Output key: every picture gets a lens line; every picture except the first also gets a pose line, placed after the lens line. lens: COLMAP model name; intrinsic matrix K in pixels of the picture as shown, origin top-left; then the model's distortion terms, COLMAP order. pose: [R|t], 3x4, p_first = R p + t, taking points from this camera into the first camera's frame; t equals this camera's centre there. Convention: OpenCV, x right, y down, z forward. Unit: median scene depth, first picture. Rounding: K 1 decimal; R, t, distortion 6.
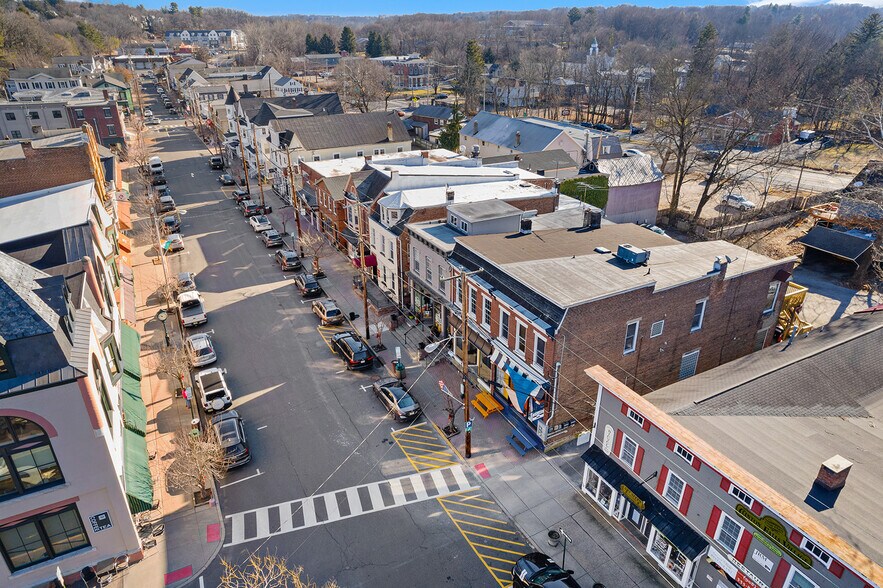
lens RADIAL K [[564.0, 0, 441.5], [0, 564.0, 294.0], [0, 0, 1]] dist [-0.067704, 0.058235]
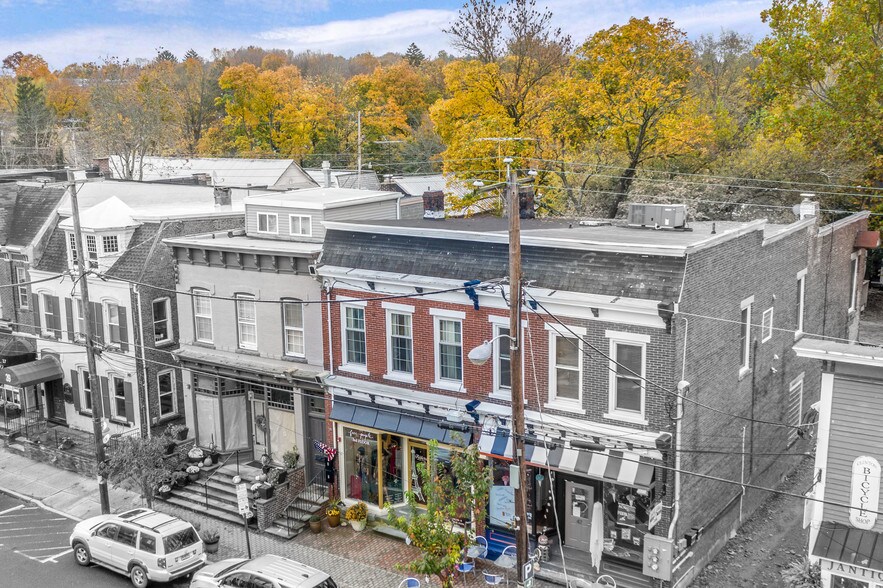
lens RADIAL K [[1011.3, 0, 392.3], [0, 1011.3, 326.4], [0, 0, 1]] dist [-0.012500, -0.004508]
pose [[0.900587, -0.113082, 0.419709, -0.228587], [0.207794, 0.960094, -0.187195, 0.120287], [-0.381791, 0.255798, 0.888146, 0.221819]]
